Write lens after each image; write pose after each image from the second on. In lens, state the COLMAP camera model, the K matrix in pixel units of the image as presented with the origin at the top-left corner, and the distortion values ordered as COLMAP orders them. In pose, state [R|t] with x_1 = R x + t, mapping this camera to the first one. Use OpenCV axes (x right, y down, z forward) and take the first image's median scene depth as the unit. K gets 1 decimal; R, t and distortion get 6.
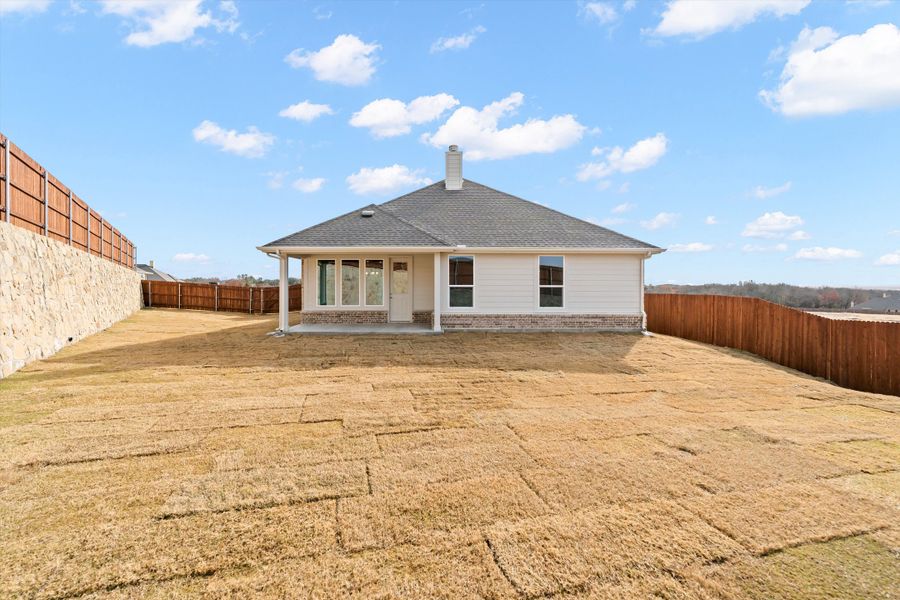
lens RADIAL K [[364.9, 0, 451.0], [0, 364.9, 301.6], [0, 0, 1]] dist [-0.000016, -0.000825]
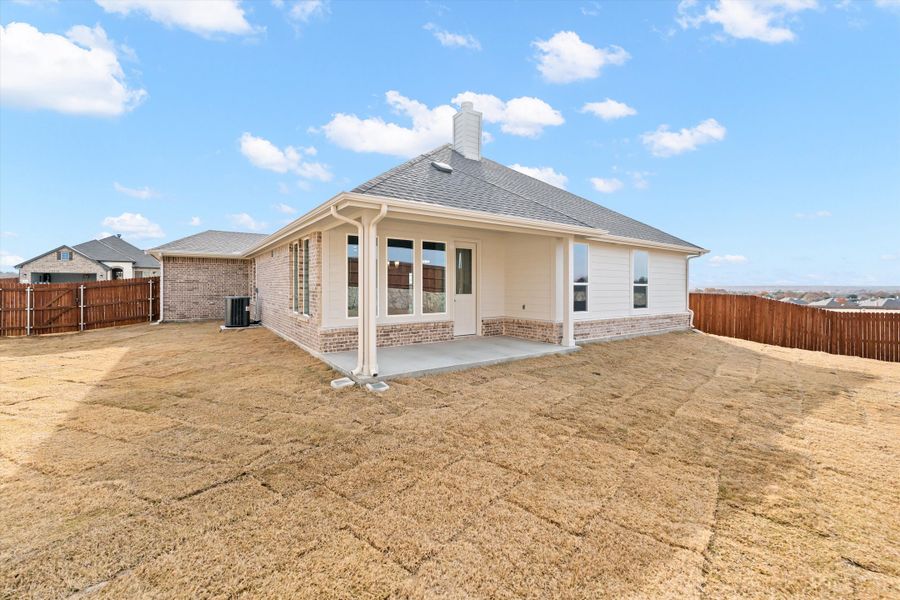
lens RADIAL K [[364.9, 0, 449.2], [0, 364.9, 301.2], [0, 0, 1]] dist [-0.000016, -0.000825]
pose [[0.828139, -0.018078, 0.560231, -0.614526], [0.015514, 0.999836, 0.009331, -0.017786], [-0.560308, 0.000964, 0.828284, 0.527700]]
